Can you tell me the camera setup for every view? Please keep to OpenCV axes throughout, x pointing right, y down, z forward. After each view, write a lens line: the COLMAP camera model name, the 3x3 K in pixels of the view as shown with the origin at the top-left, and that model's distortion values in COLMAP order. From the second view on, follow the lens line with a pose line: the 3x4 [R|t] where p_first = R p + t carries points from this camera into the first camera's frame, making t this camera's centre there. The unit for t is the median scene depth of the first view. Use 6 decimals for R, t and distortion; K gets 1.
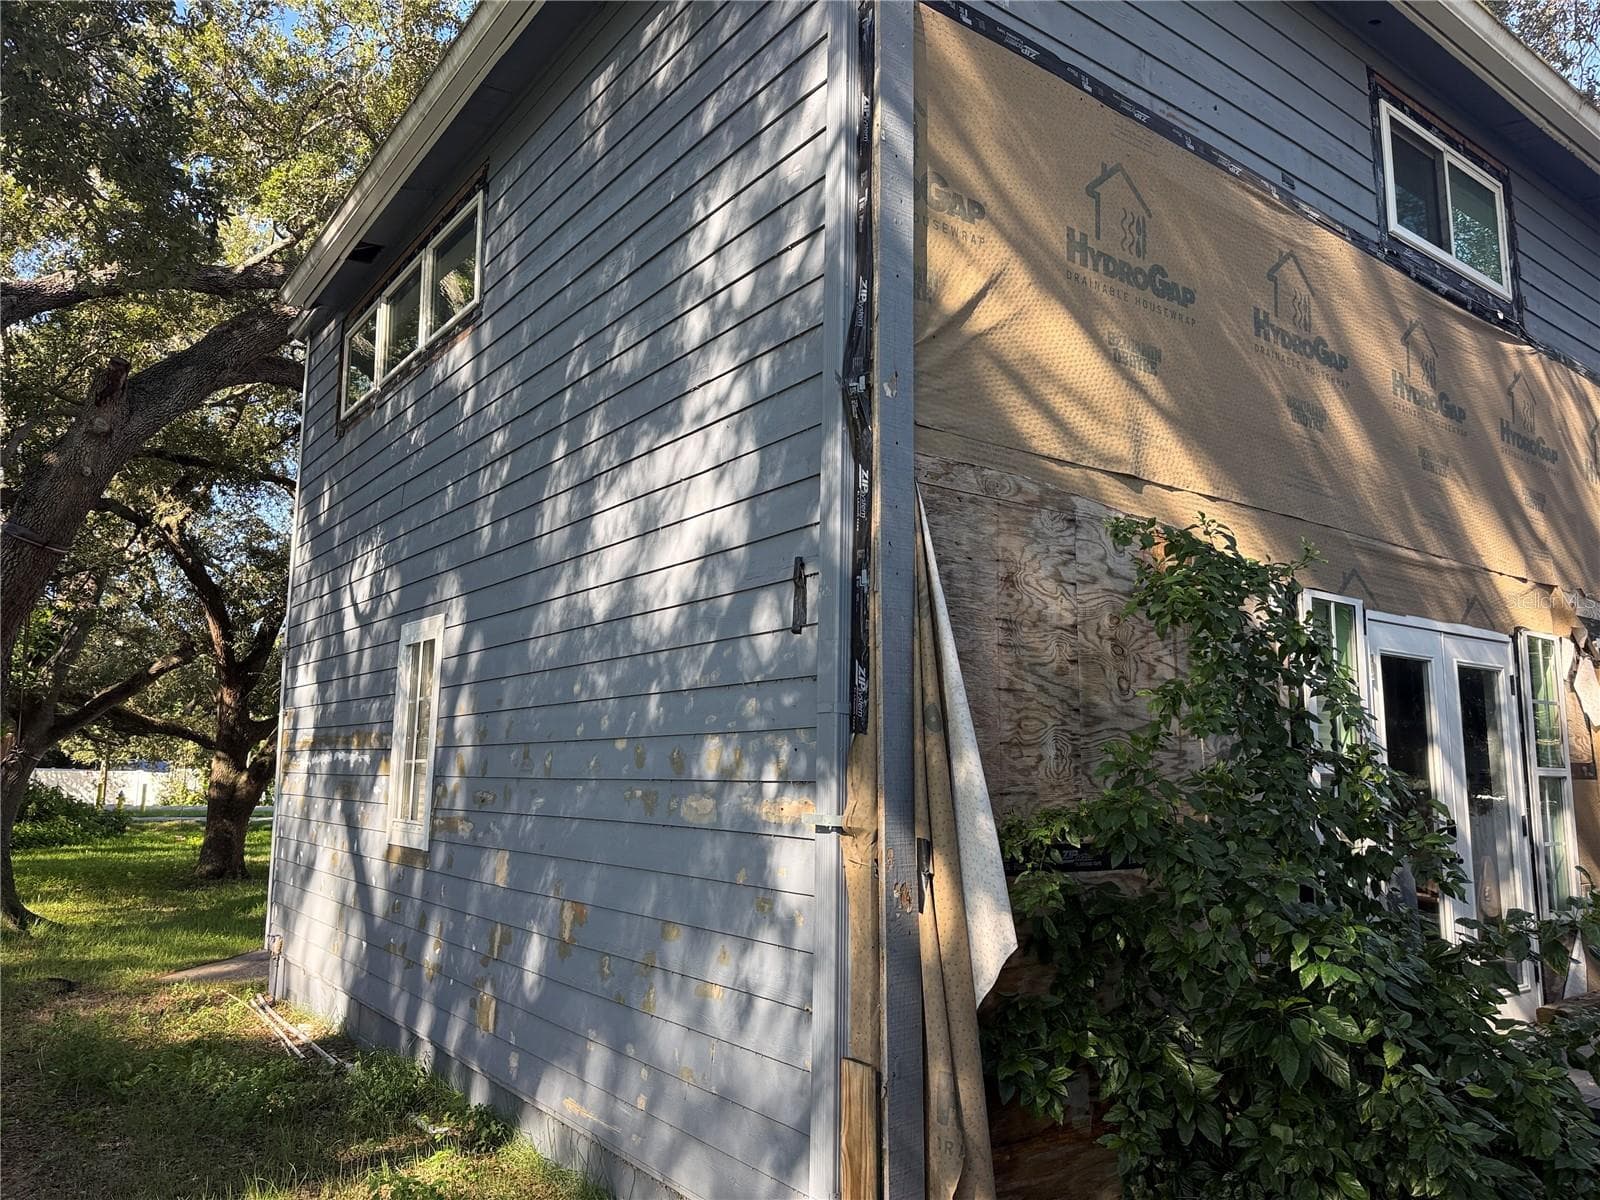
lens RADIAL K [[1120.8, 0, 801.2], [0, 1120.8, 608.4], [0, 0, 1]] dist [0.125830, -0.209251]
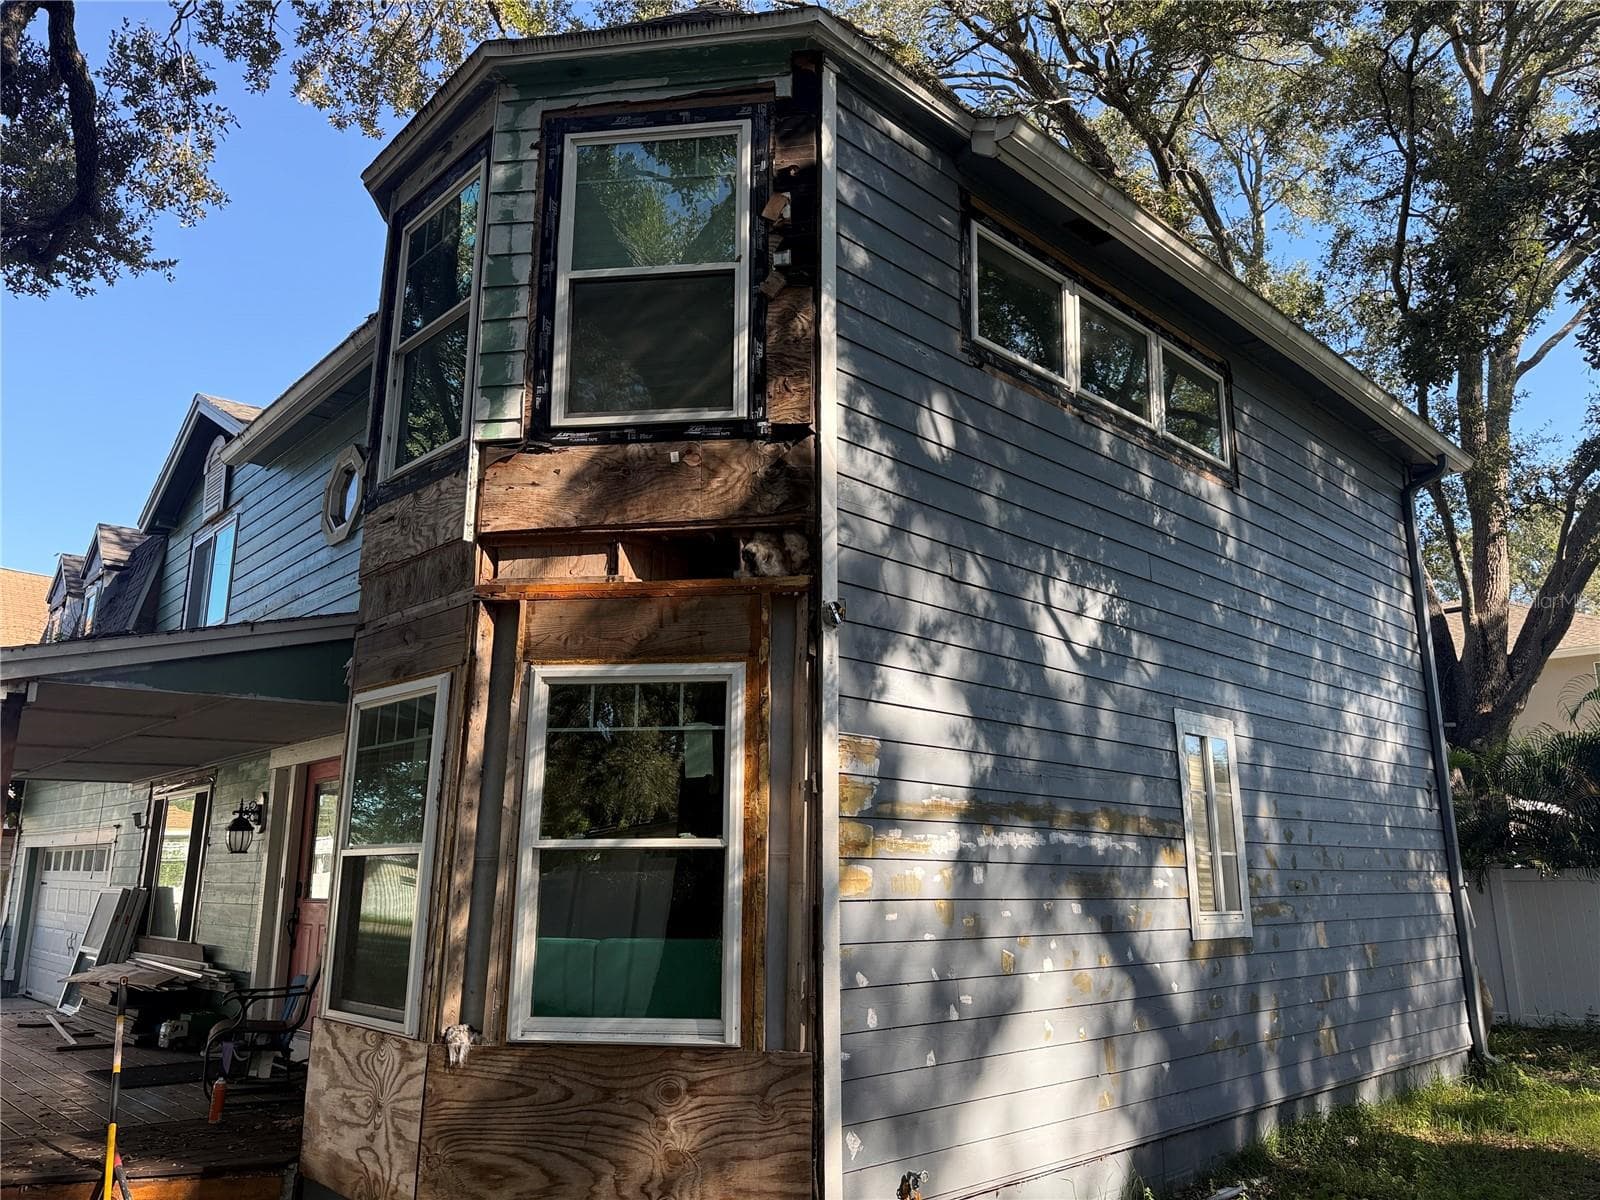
lens RADIAL K [[1120.8, 0, 801.2], [0, 1120.8, 608.4], [0, 0, 1]] dist [0.125830, -0.209251]
pose [[-0.114956, 0.203437, 0.972316, -1.475795], [-0.159059, 0.962406, -0.220169, 0.227214], [-0.980554, -0.179966, -0.078276, 1.624782]]
